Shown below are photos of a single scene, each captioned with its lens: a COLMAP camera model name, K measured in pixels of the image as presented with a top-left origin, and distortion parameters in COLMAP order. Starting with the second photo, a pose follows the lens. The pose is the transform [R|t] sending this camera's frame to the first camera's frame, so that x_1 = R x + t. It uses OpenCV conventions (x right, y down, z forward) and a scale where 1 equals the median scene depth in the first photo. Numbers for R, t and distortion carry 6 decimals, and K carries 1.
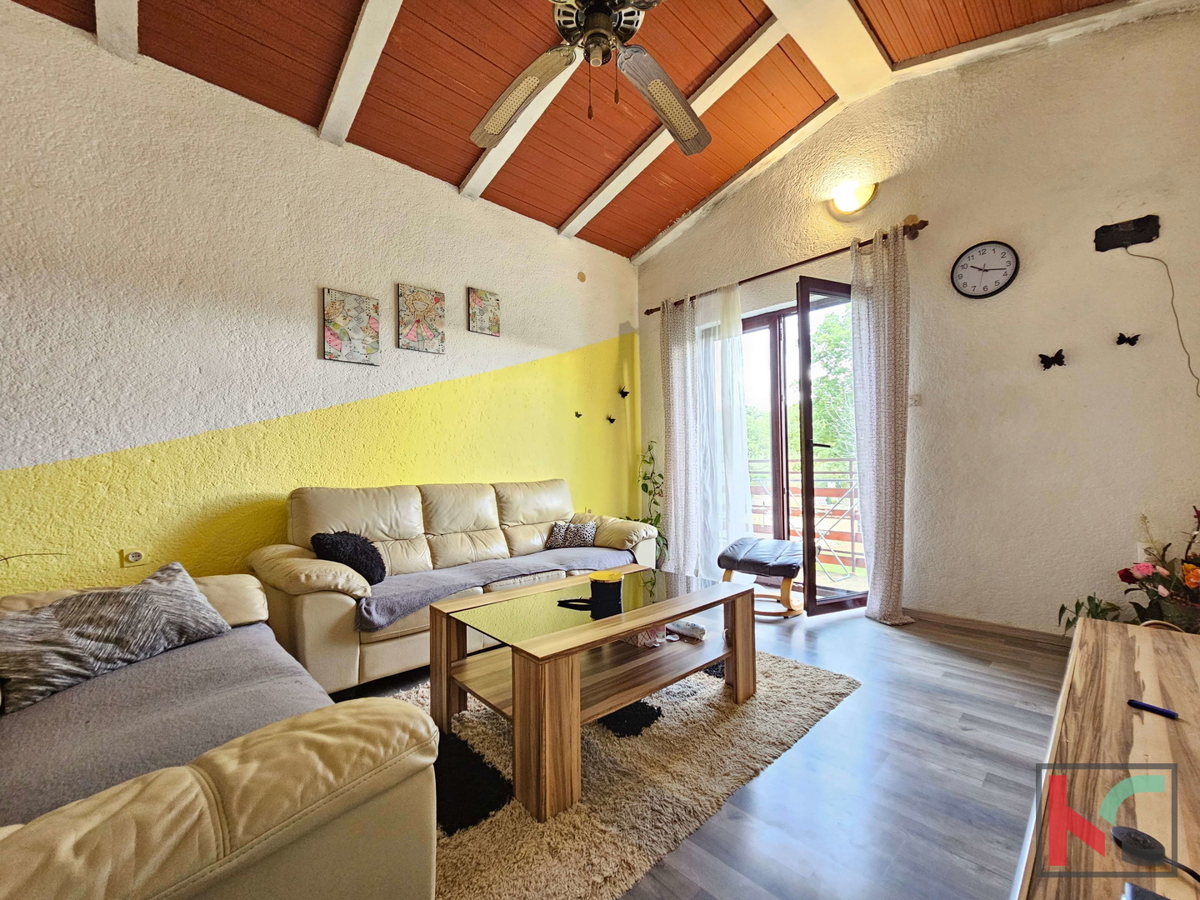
lens RADIAL K [[491.4, 0, 600.0], [0, 491.4, 450.0], [0, 0, 1]] dist [-0.001284, 0.000036]
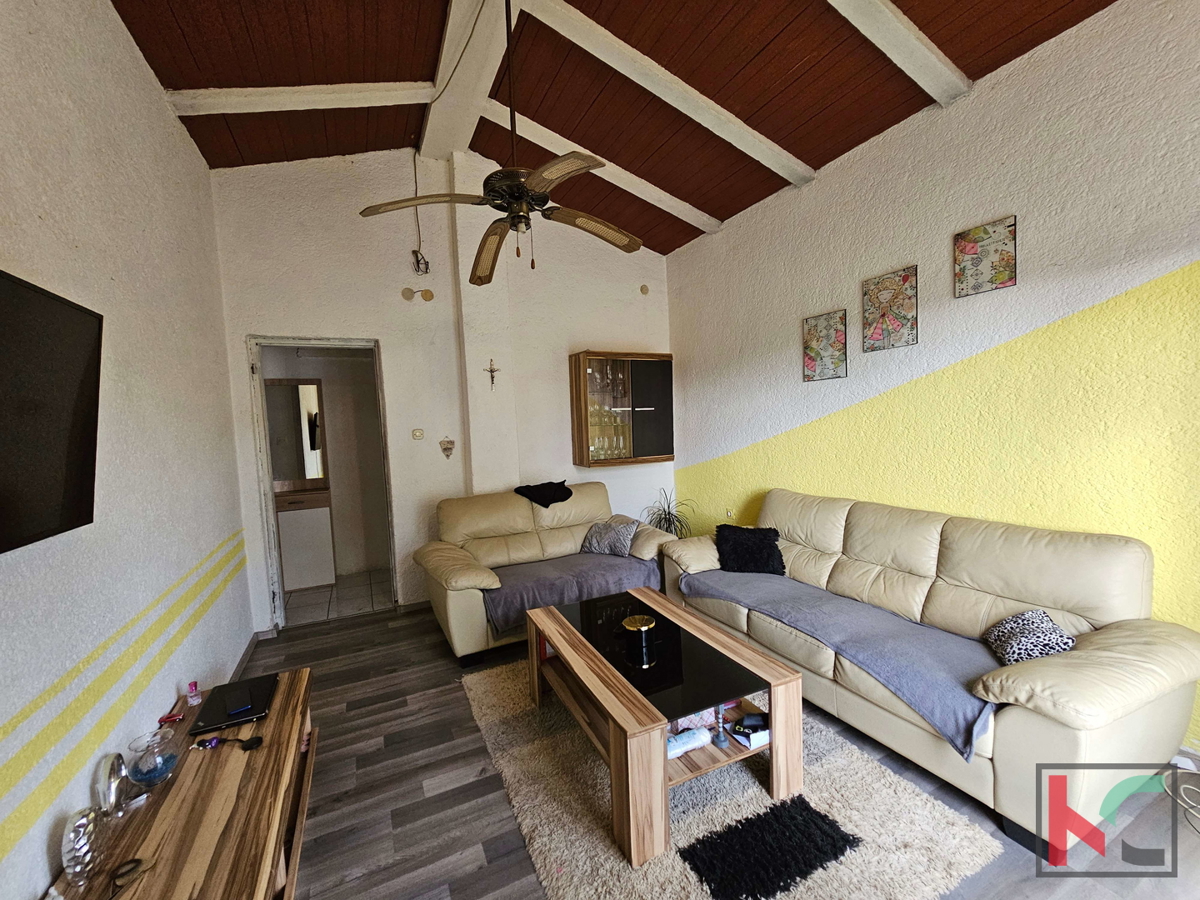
lens RADIAL K [[491.4, 0, 600.0], [0, 491.4, 450.0], [0, 0, 1]] dist [-0.001284, 0.000036]
pose [[-0.299019, 0.084162, -0.950529, 0.643108], [0.078225, 0.994912, 0.063484, -0.121323], [0.951036, -0.055373, -0.304081, 0.790747]]
